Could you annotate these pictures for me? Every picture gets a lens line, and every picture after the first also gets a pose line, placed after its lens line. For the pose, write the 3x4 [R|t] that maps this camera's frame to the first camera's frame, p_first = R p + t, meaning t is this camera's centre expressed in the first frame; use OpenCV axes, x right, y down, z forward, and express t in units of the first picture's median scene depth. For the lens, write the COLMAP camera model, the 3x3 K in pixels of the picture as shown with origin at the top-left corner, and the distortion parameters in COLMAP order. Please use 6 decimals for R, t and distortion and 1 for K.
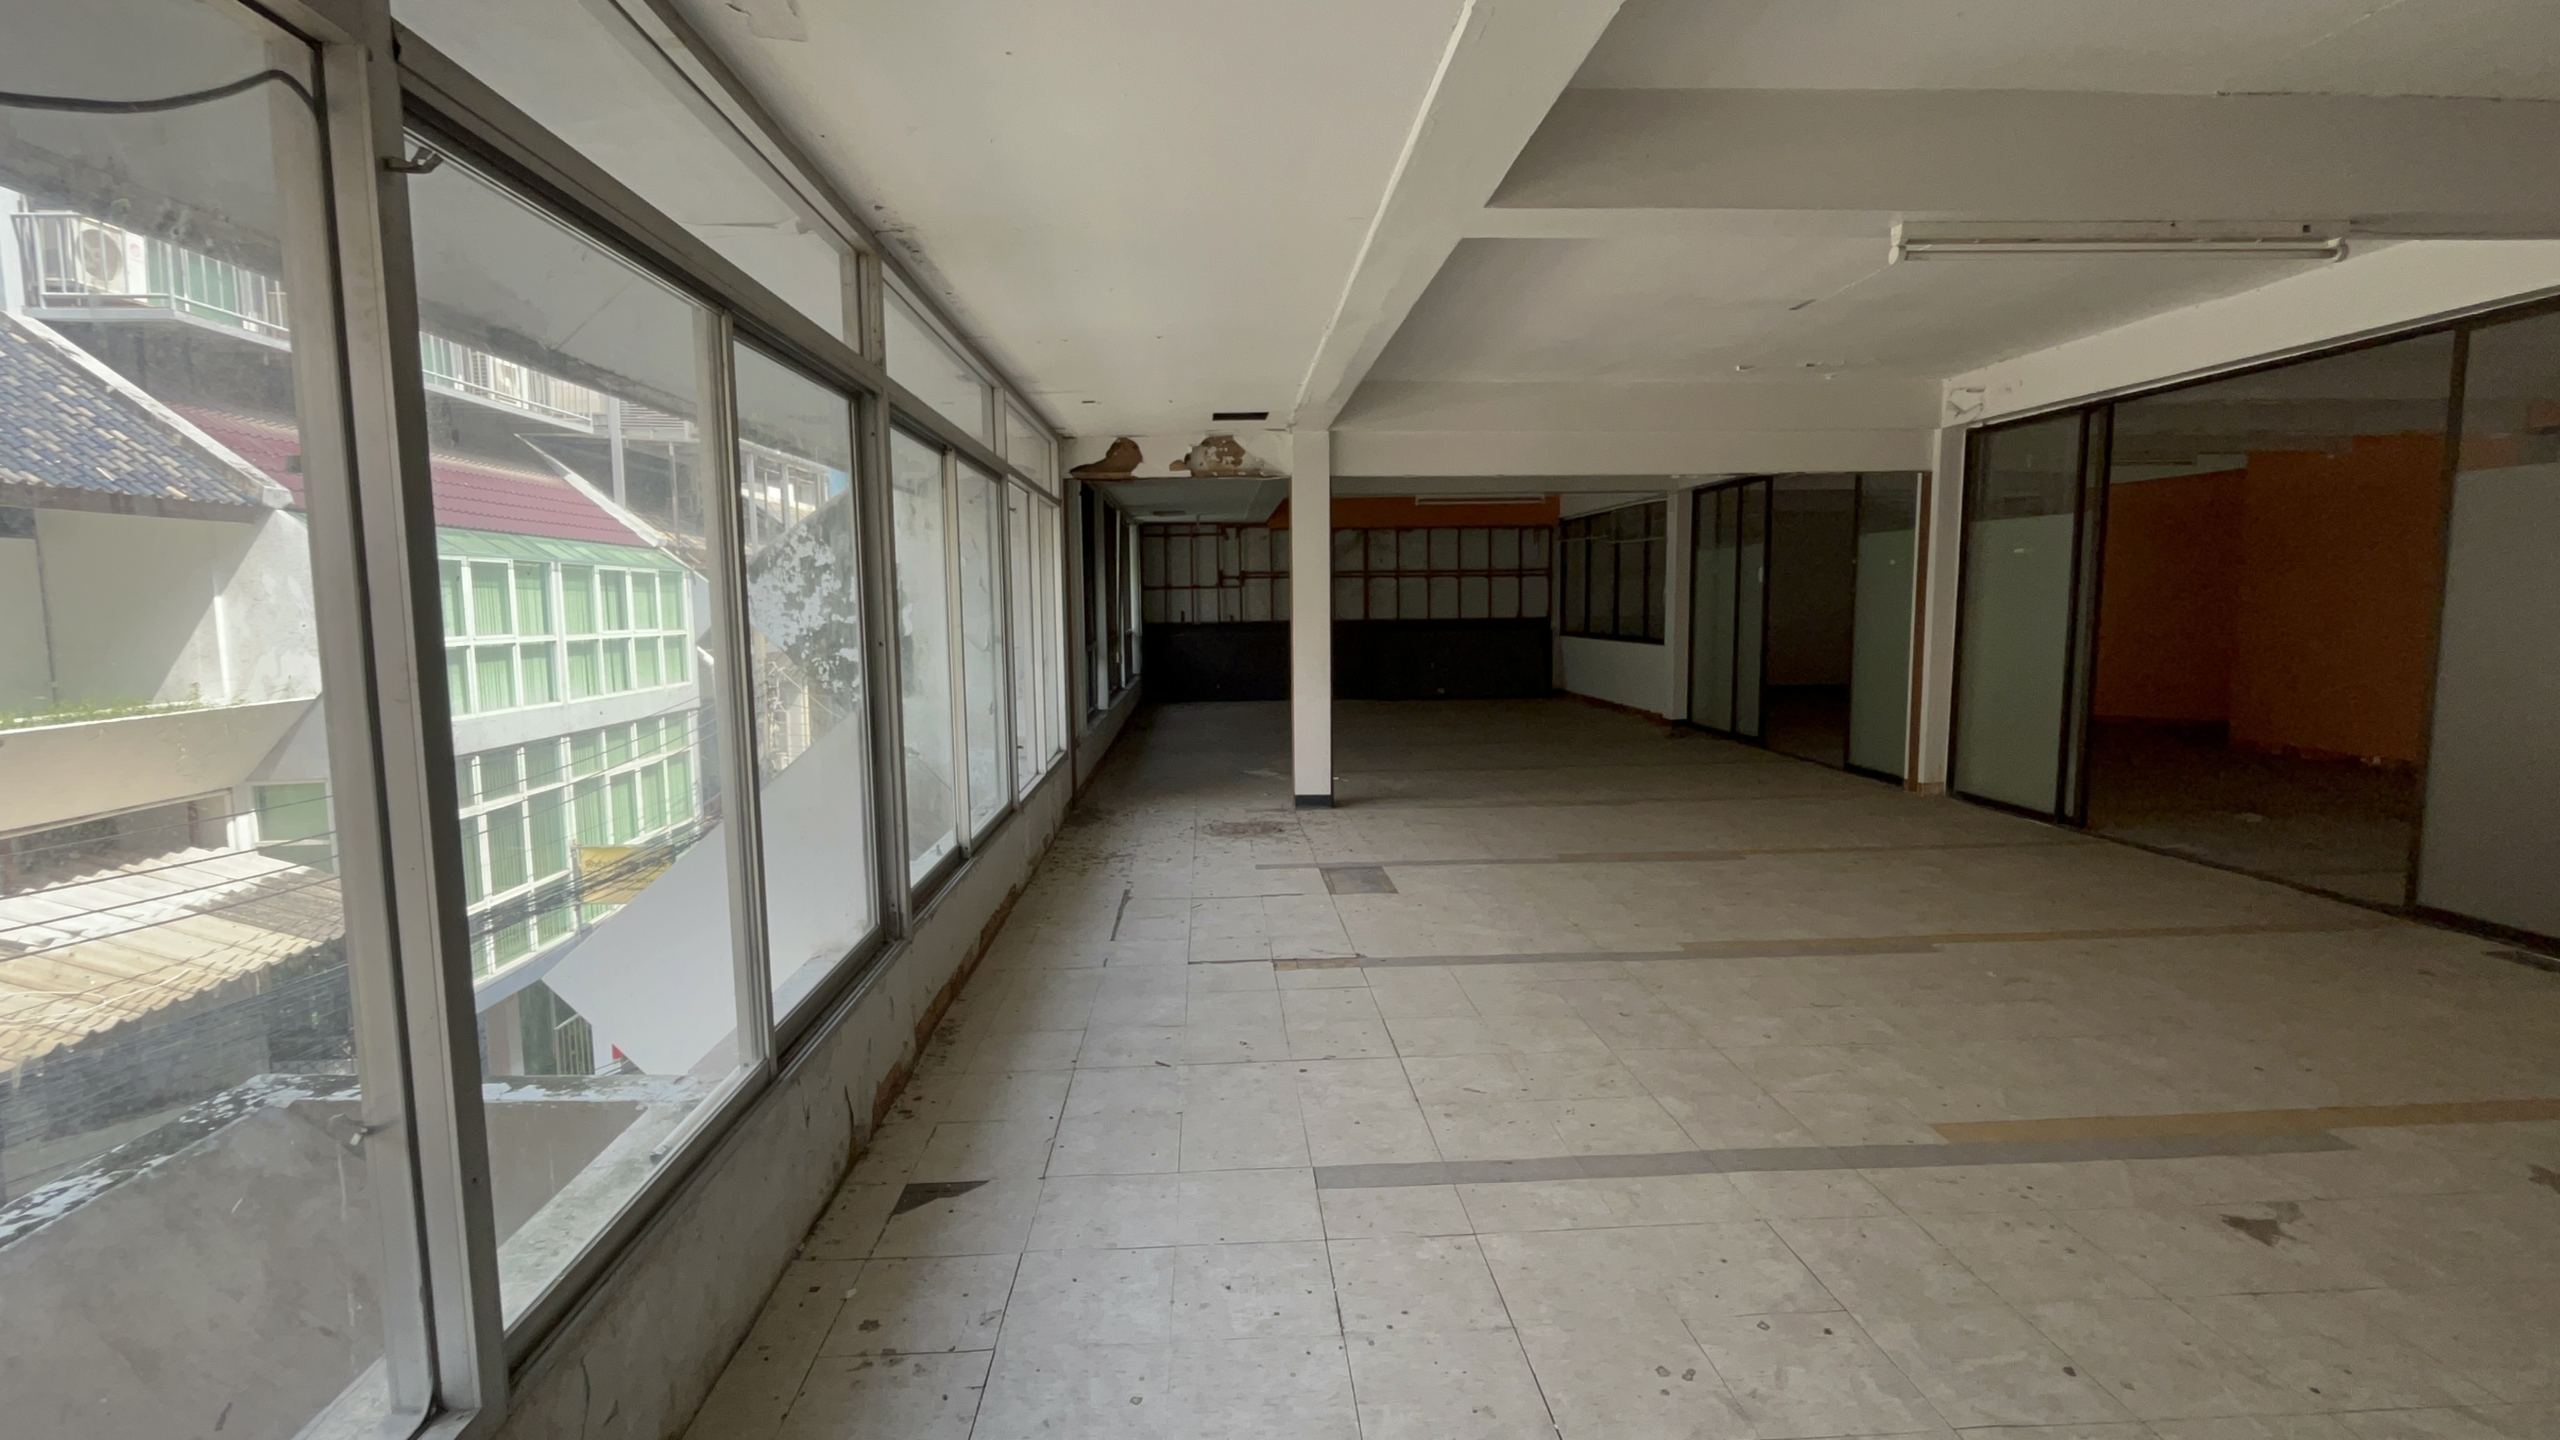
lens RADIAL K [[1151.8, 0, 1269.4], [0, 1151.8, 716.2], [0, 0, 1]] dist [-0.003112, -0.000161]
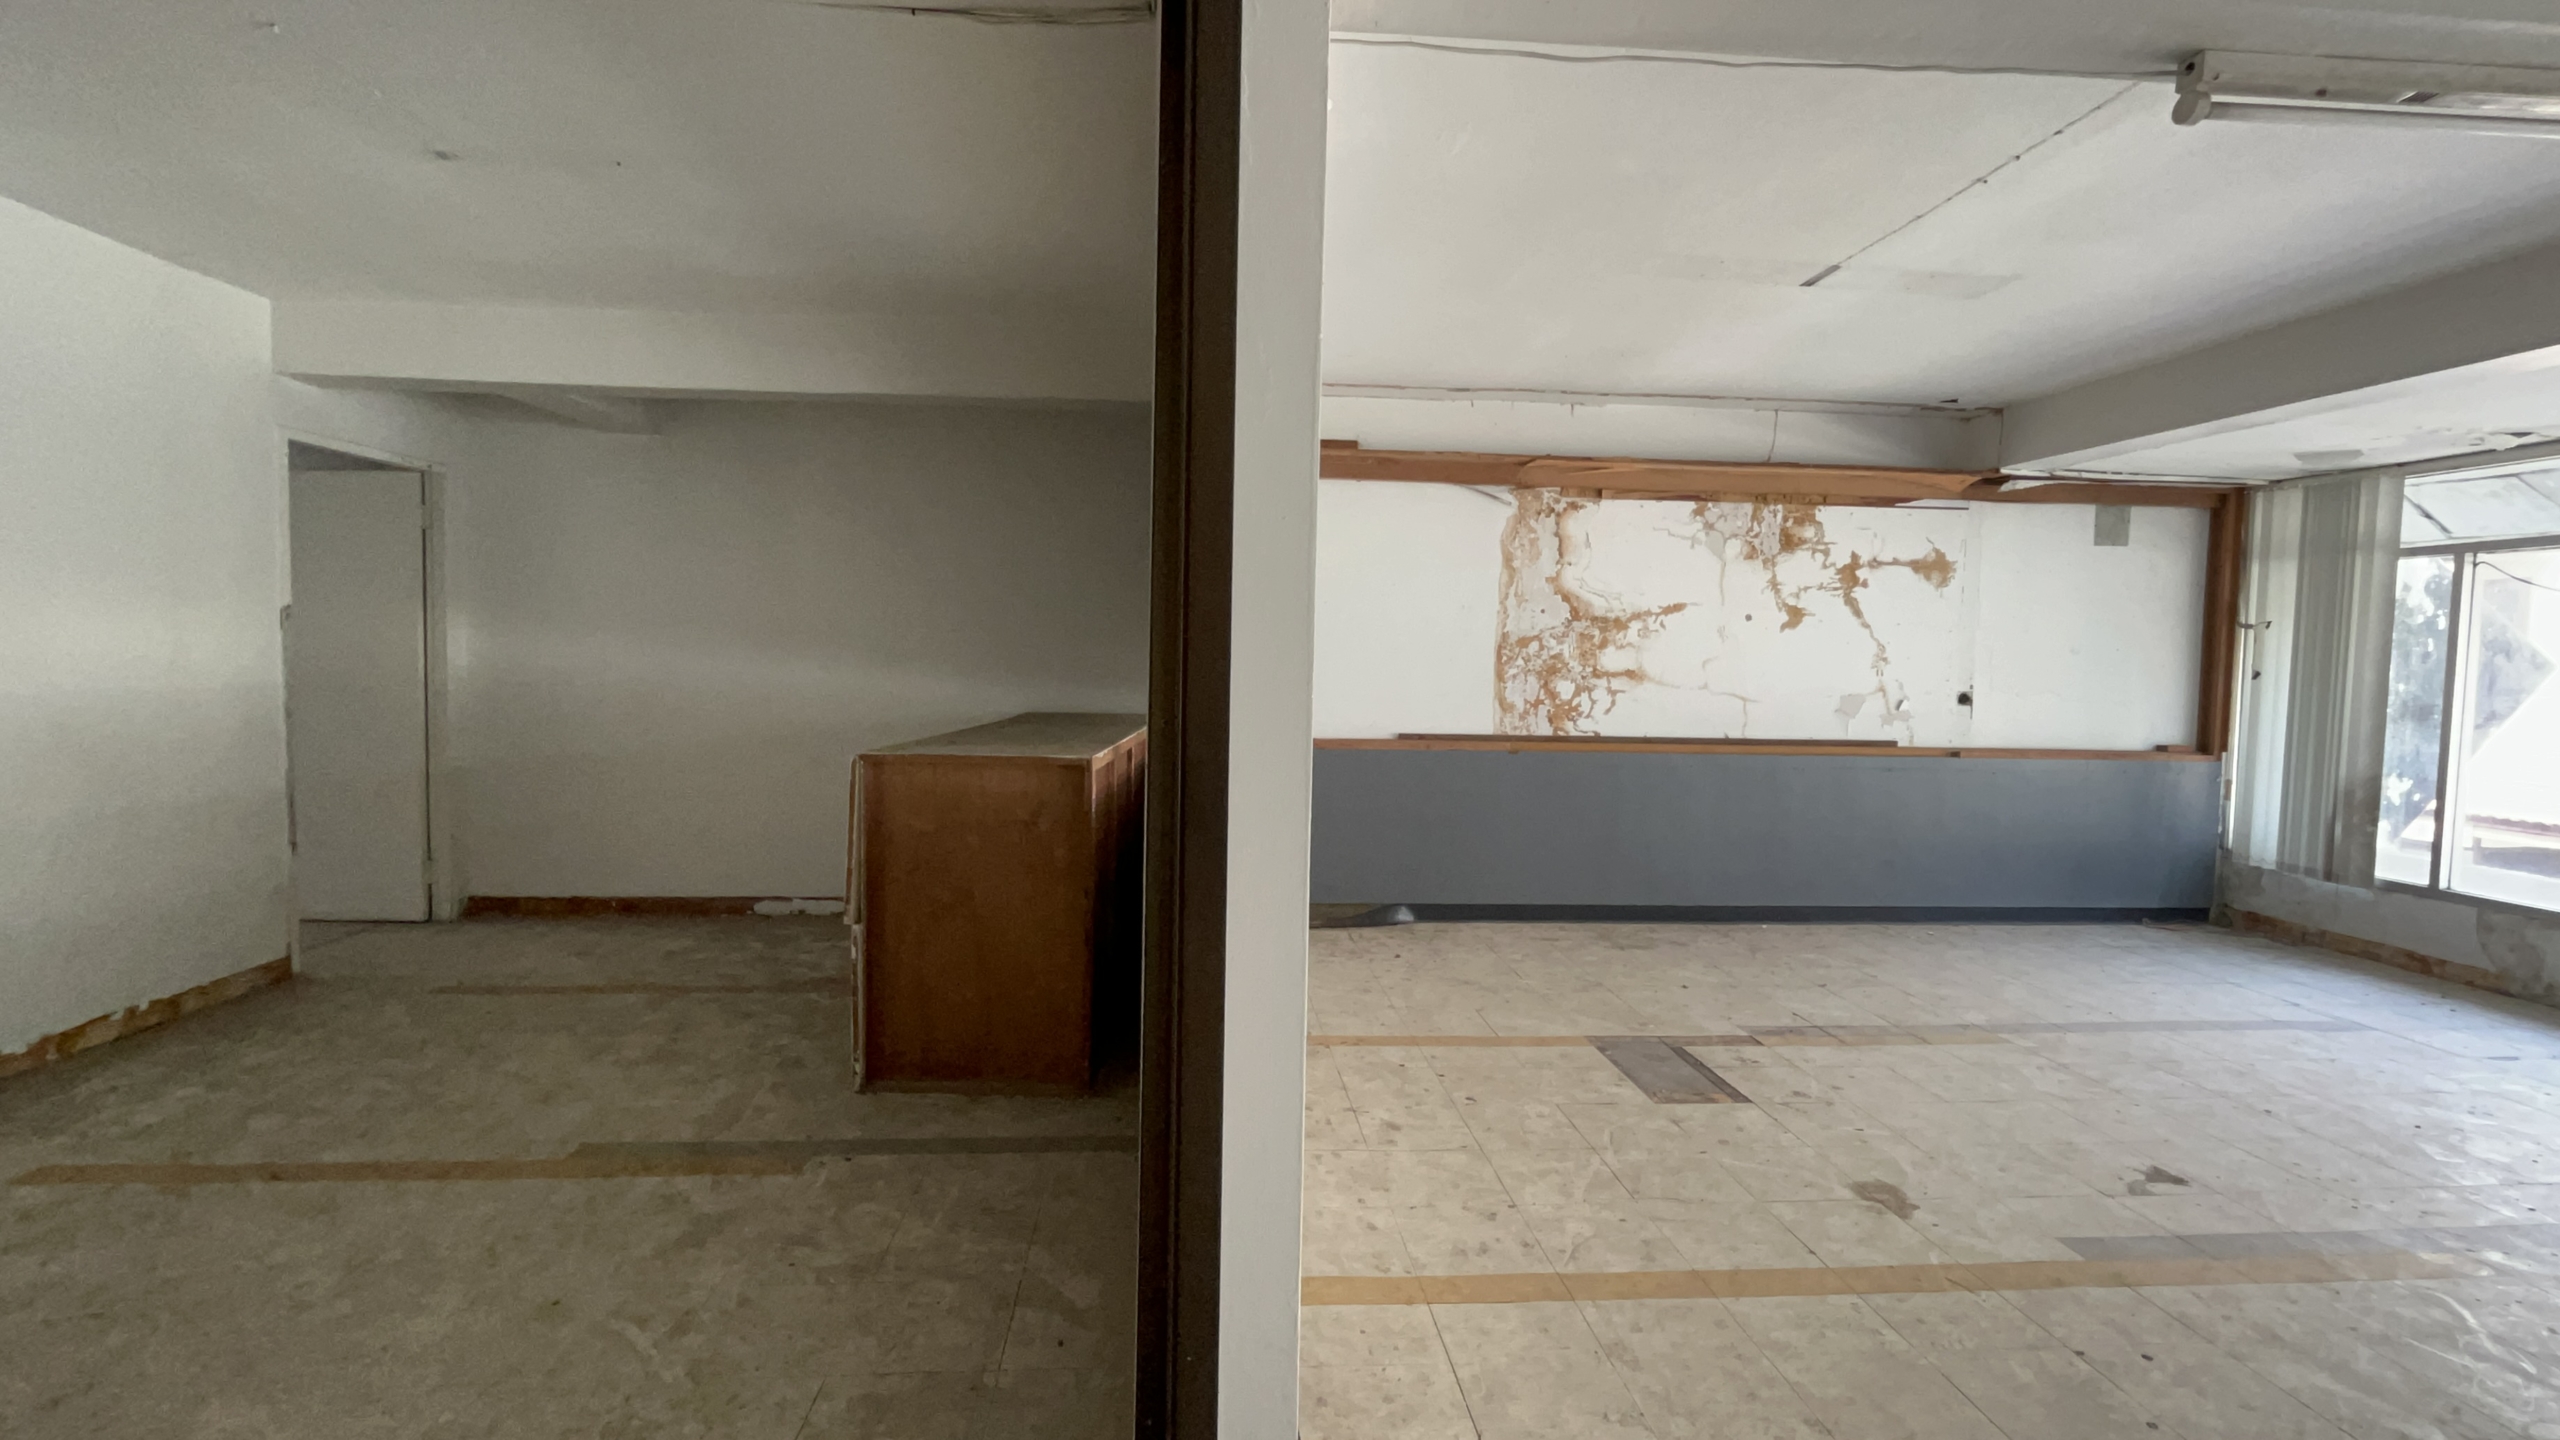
lens RADIAL K [[1151.8, 0, 1272.8], [0, 1151.8, 711.7], [0, 0, 1]] dist [-0.003112, -0.000161]
pose [[-0.999589, -0.006783, -0.027870, 0.630825], [-0.010882, 0.988675, 0.149675, -0.082598], [0.026539, 0.149916, -0.988342, 0.721376]]
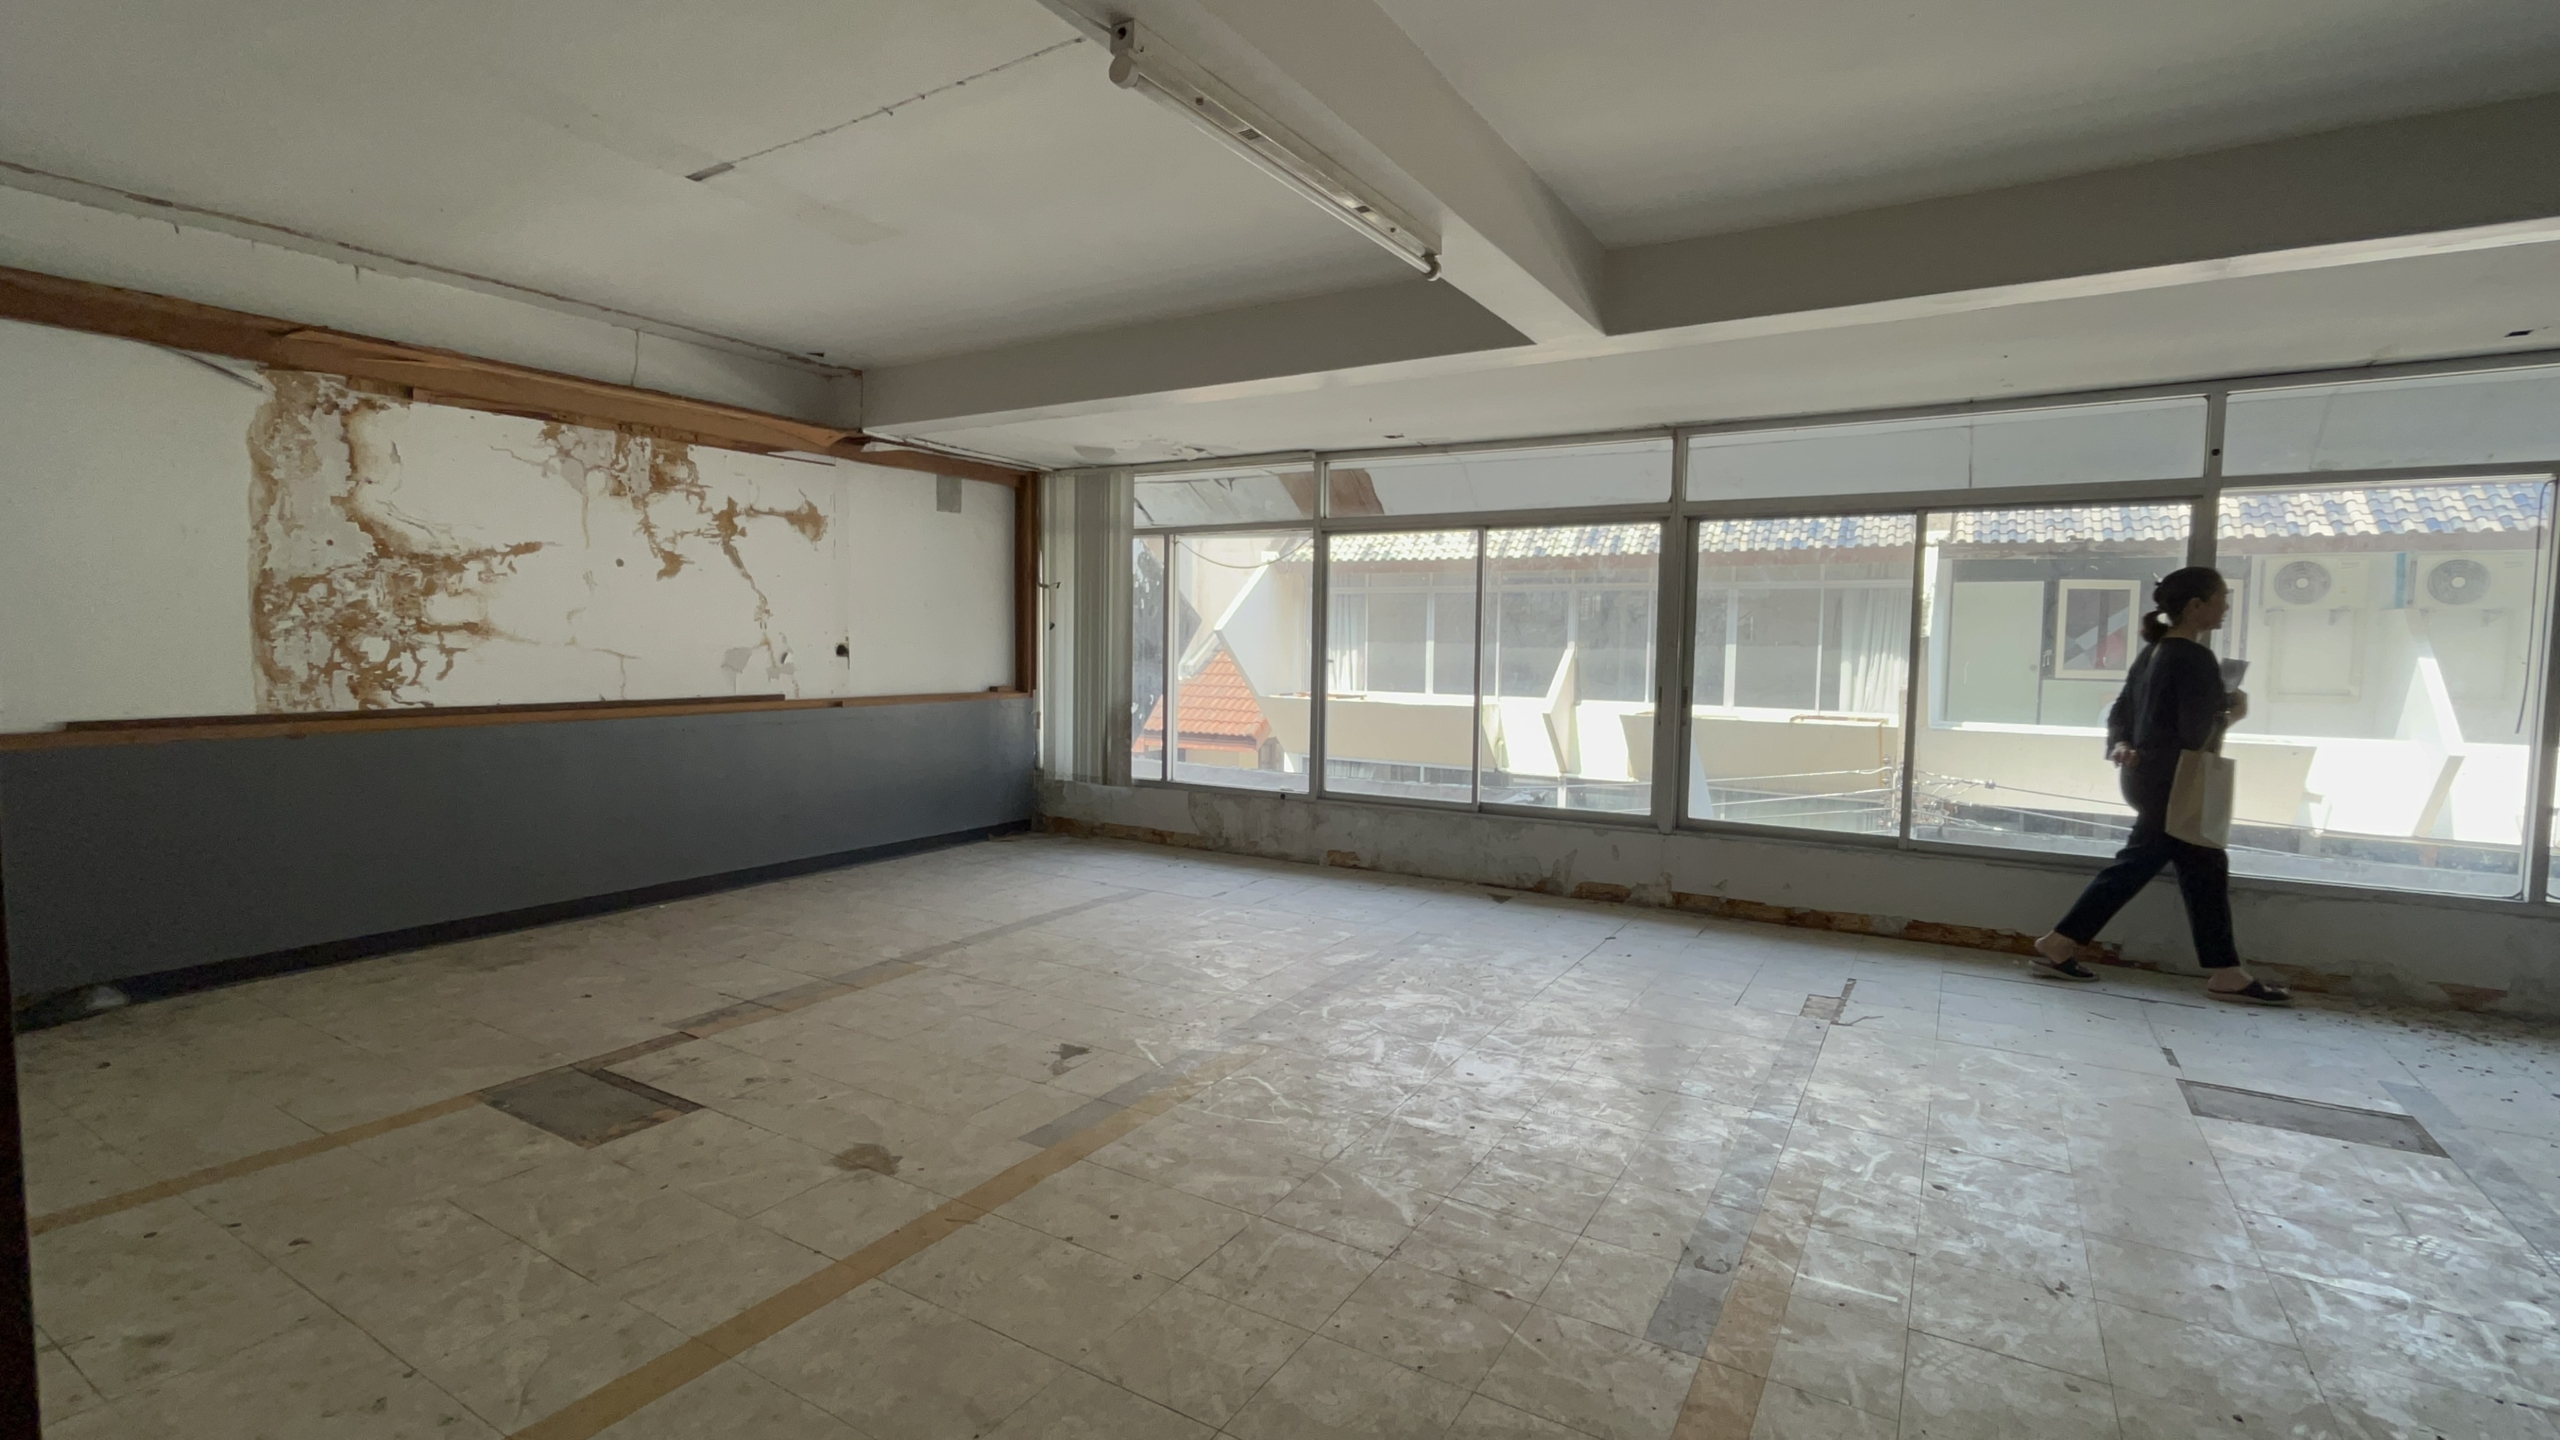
lens RADIAL K [[1151.8, 0, 1265.2], [0, 1151.8, 715.5], [0, 0, 1]] dist [-0.003112, -0.000161]
pose [[-0.569527, 0.059556, -0.819812, 0.636000], [-0.087583, 0.987297, 0.132568, -0.066339], [0.817293, 0.147303, -0.557076, 0.655694]]
